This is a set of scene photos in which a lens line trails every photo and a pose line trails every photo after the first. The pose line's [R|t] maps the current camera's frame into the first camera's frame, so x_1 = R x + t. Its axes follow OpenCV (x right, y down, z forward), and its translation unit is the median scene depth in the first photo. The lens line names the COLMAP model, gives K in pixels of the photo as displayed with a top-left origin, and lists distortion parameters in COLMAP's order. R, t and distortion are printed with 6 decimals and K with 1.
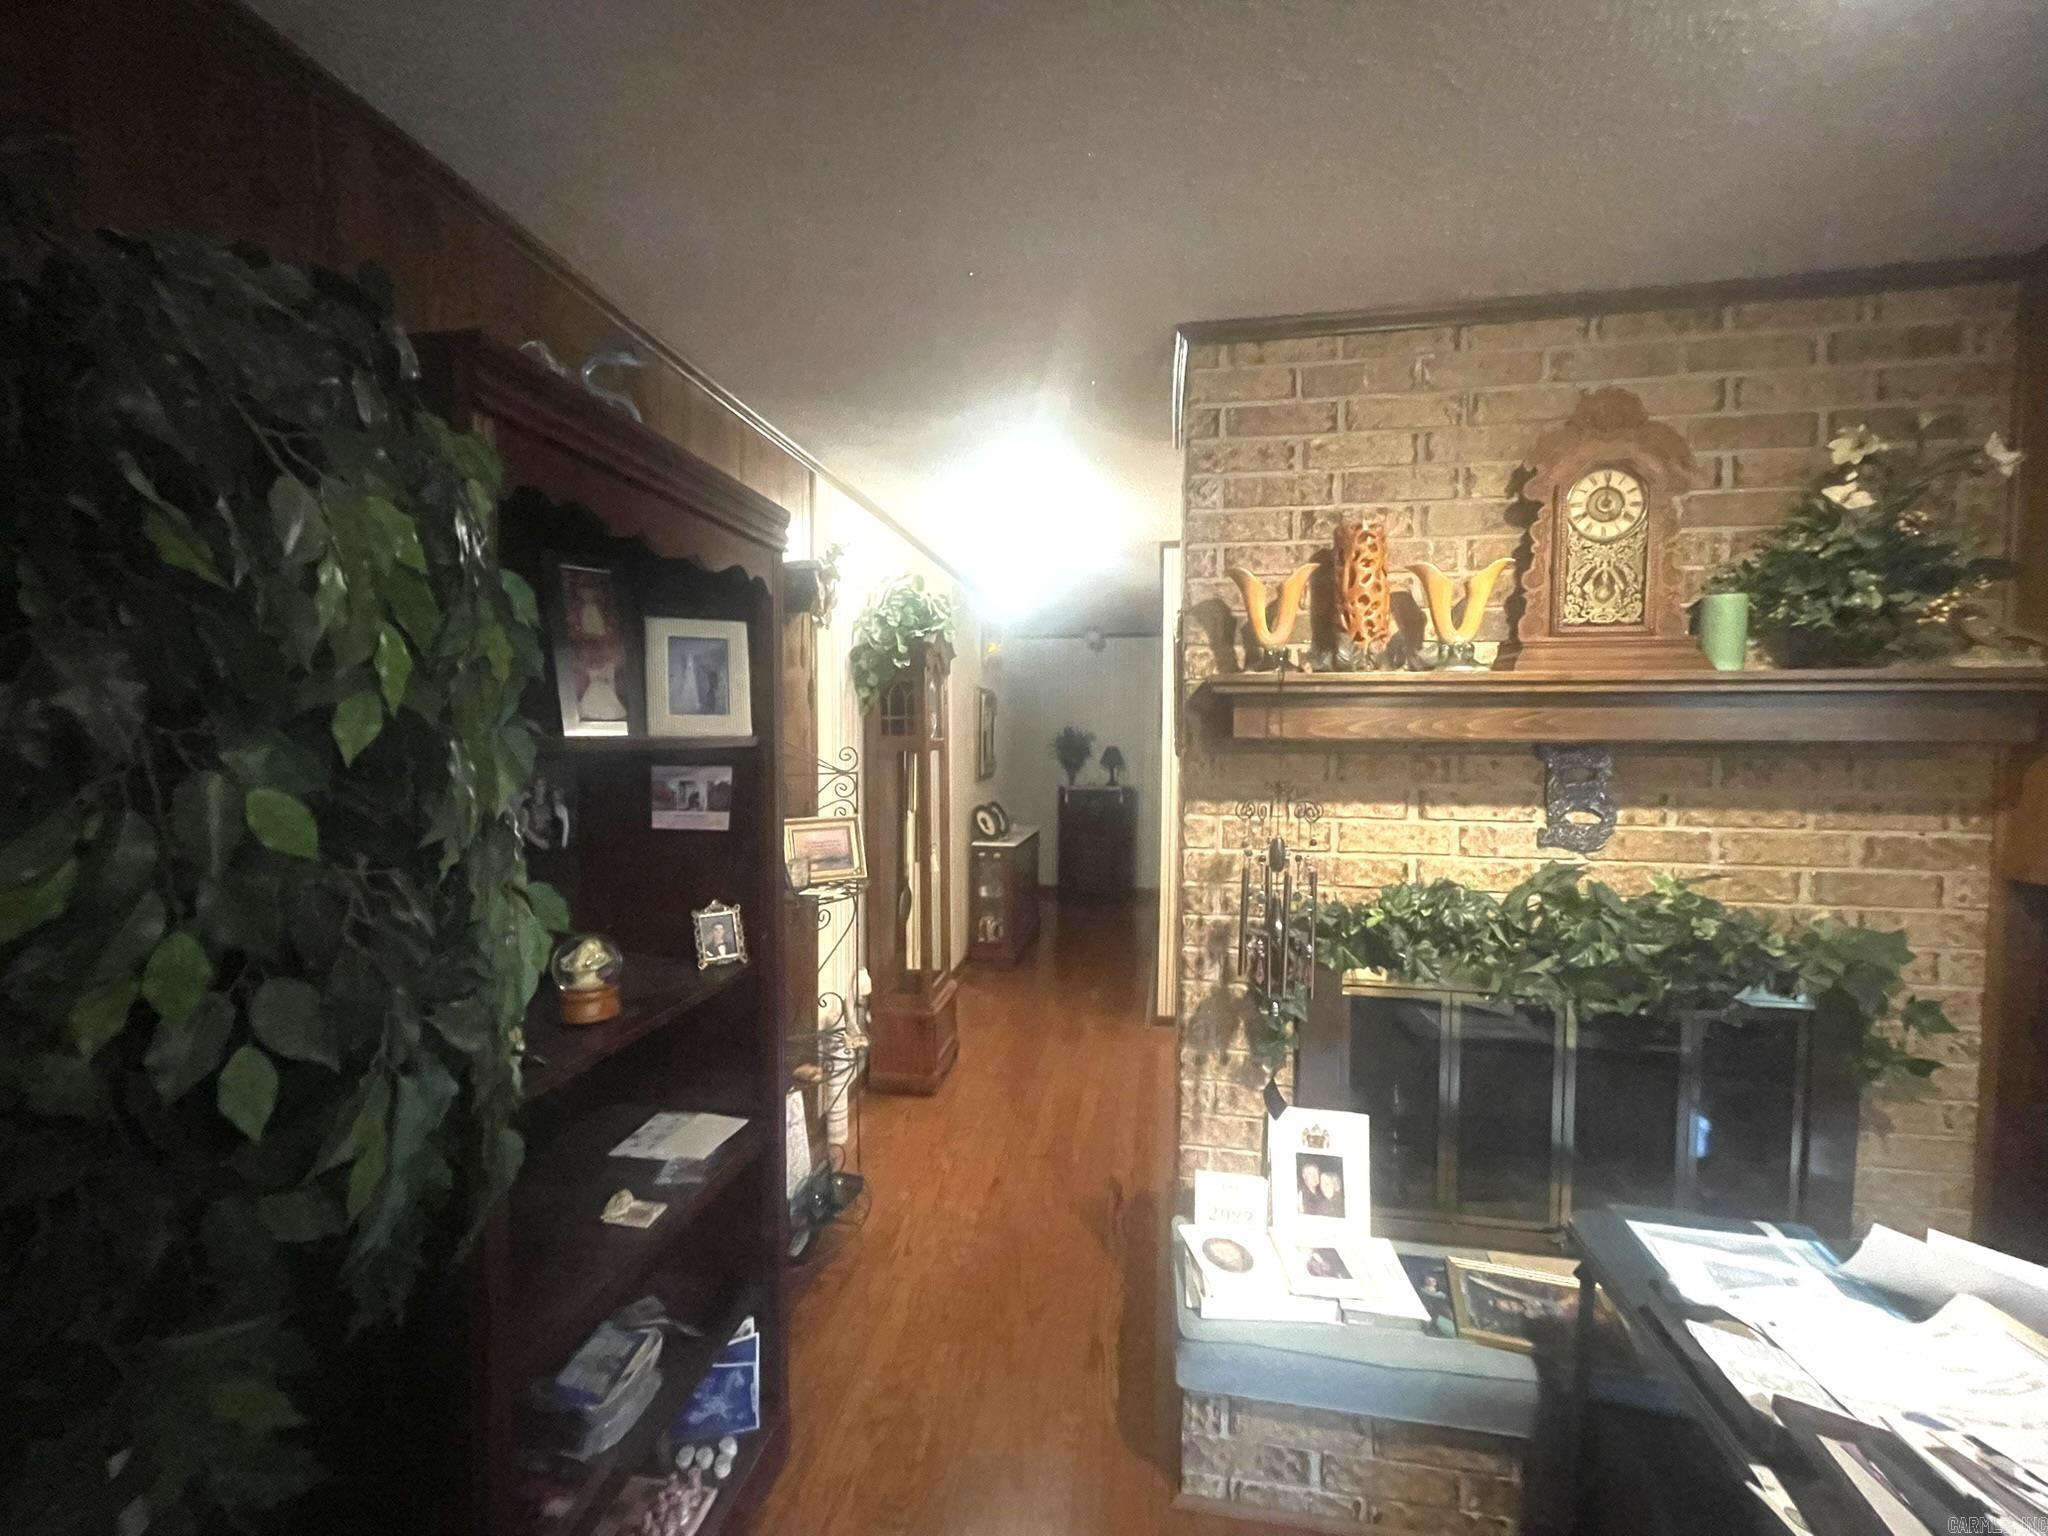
lens RADIAL K [[828.2, 0, 1025.9], [0, 828.2, 766.1], [0, 0, 1]] dist [-0.001155, -0.000628]
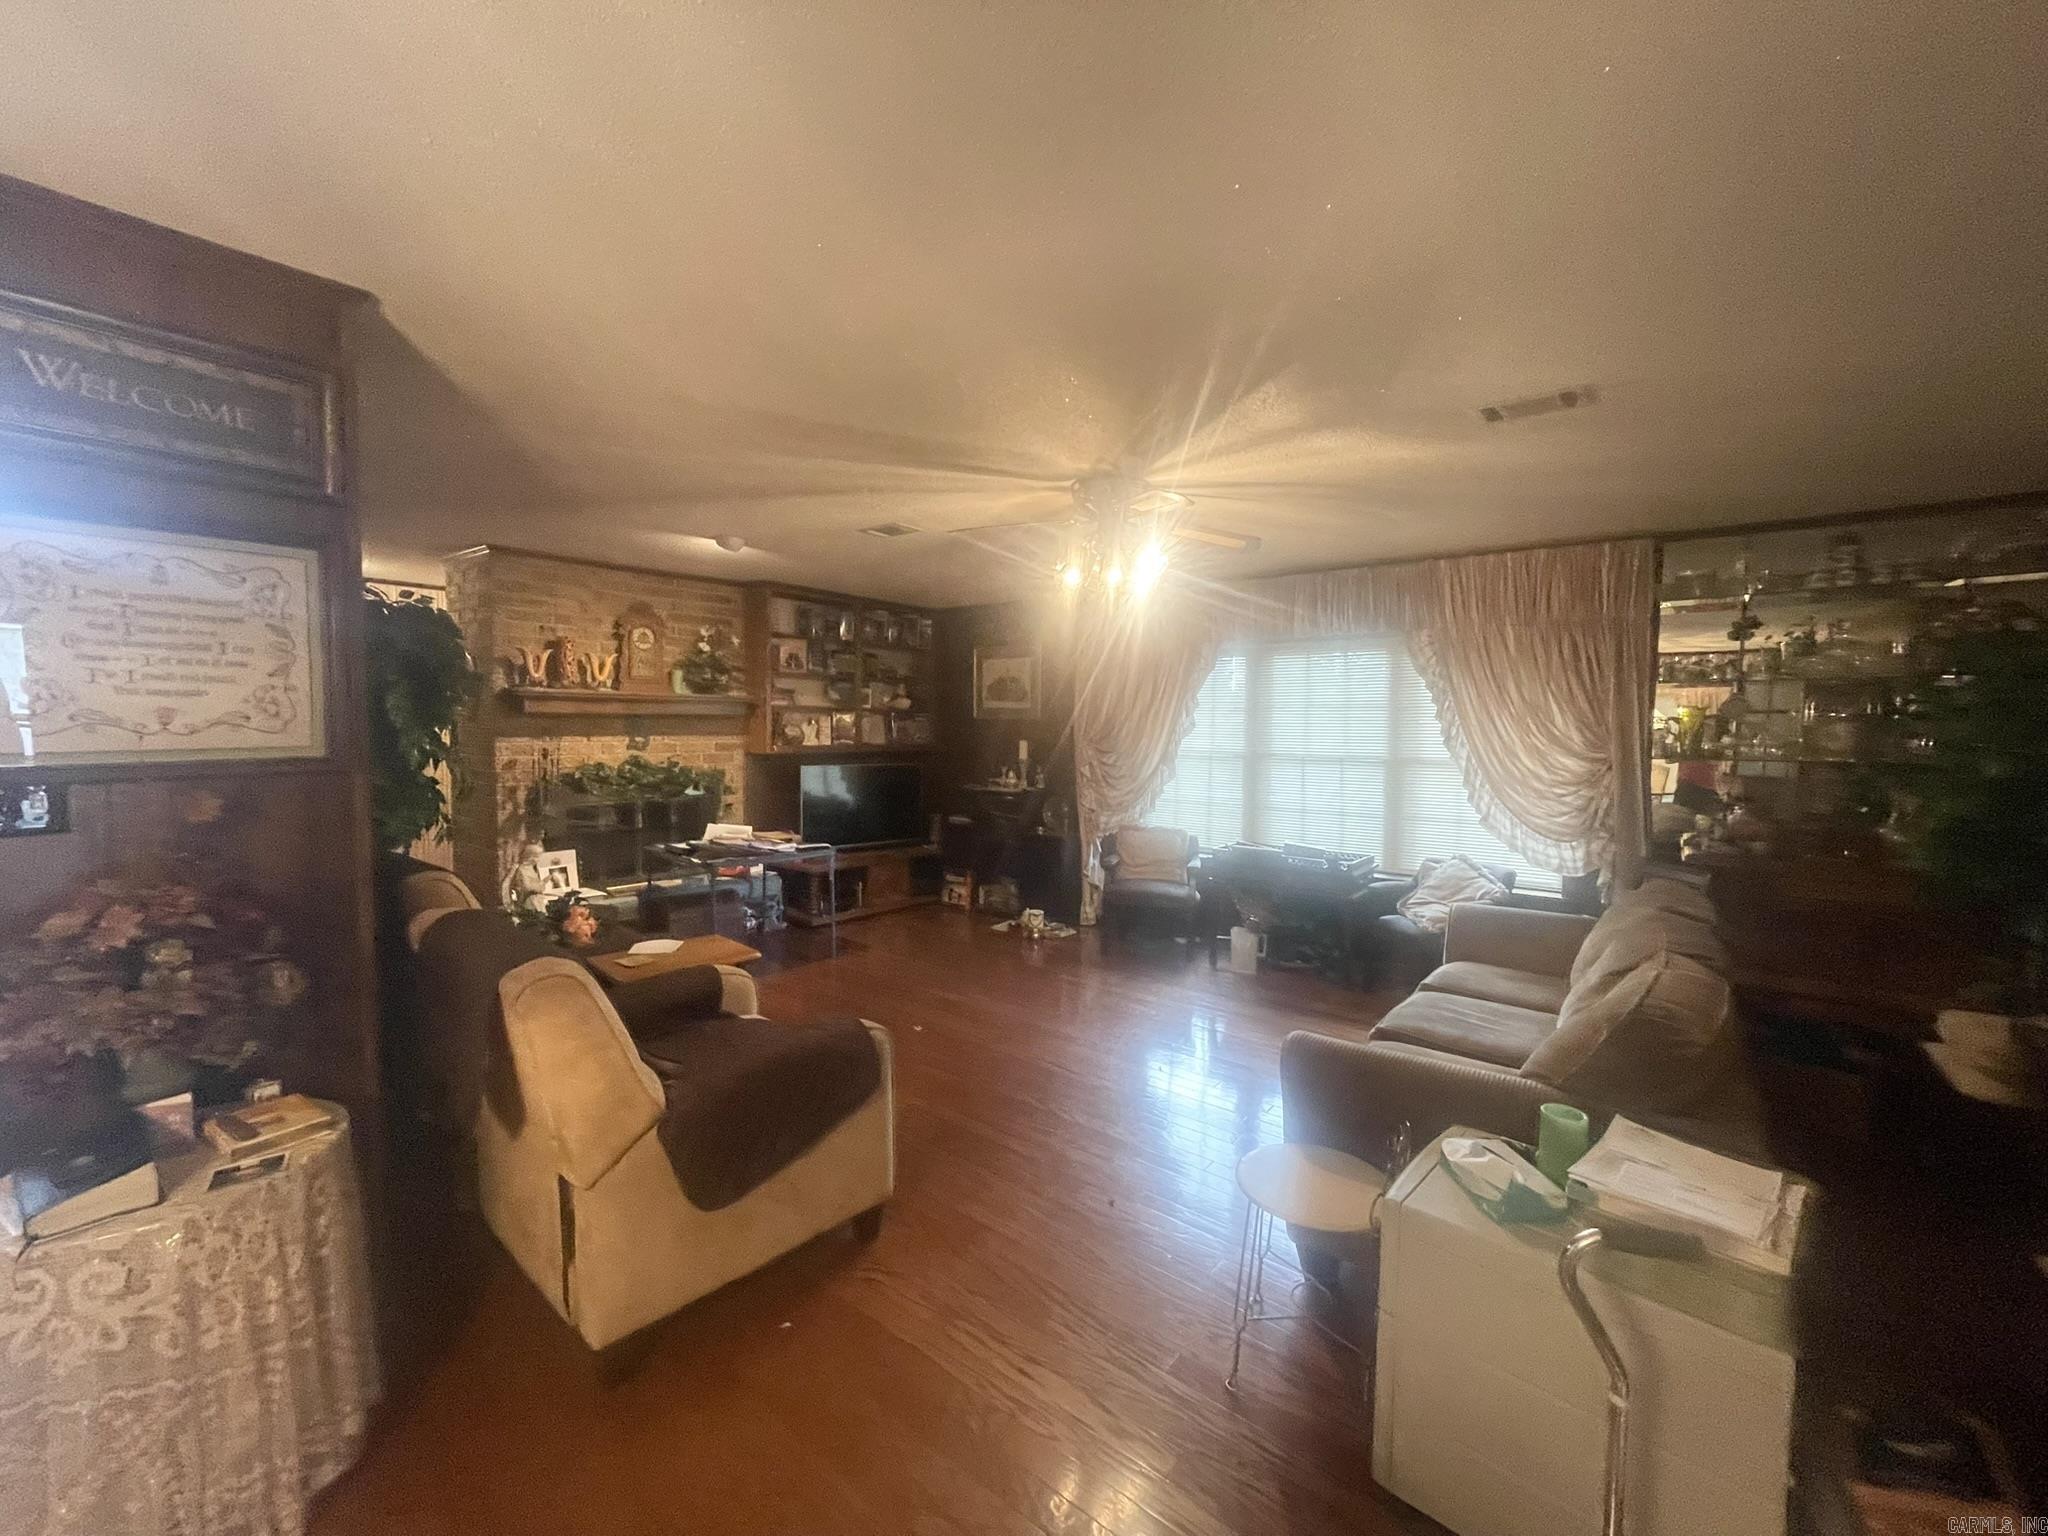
lens RADIAL K [[830.7, 0, 1025.9], [0, 830.7, 766.8], [0, 0, 1]] dist [-0.002627, 0.000571]
pose [[0.480498, -0.048971, 0.875627, -1.335678], [0.019909, 0.998792, 0.044934, 0.055832], [-0.876770, -0.004158, 0.480893, -1.724618]]
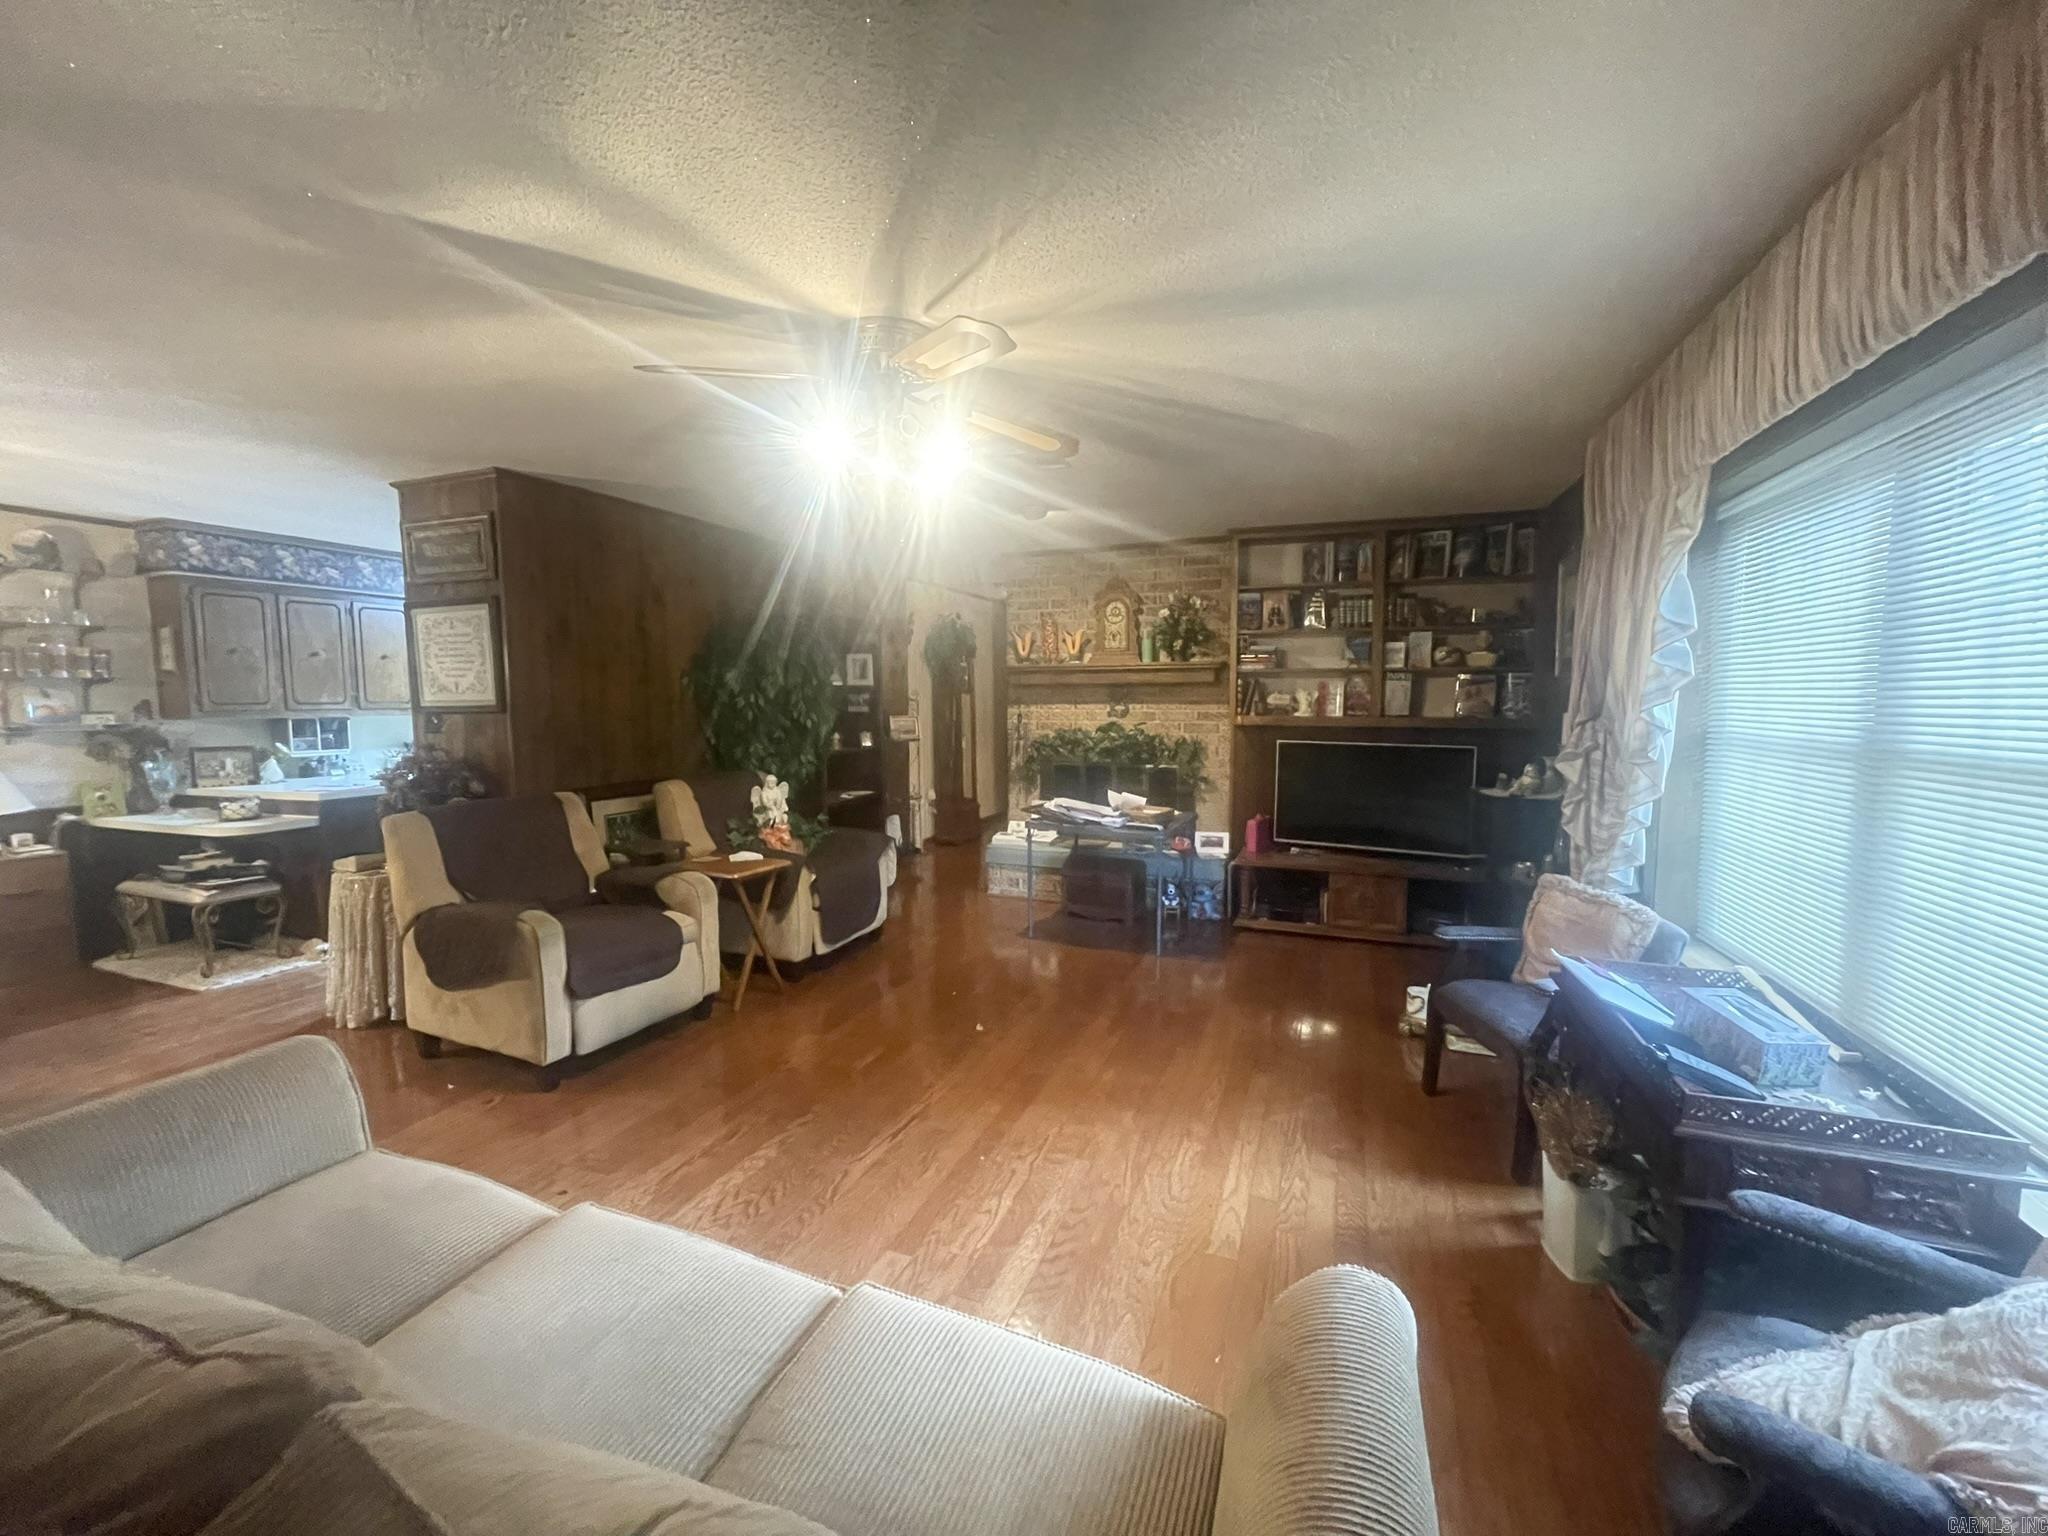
lens RADIAL K [[828.2, 0, 1025.9], [0, 828.2, 766.1], [0, 0, 1]] dist [-0.001155, -0.000628]
pose [[0.980684, 0.005734, -0.195513, 0.967994], [0.004151, 0.998735, 0.050112, 0.130597], [0.195553, -0.049956, 0.979420, -2.288314]]
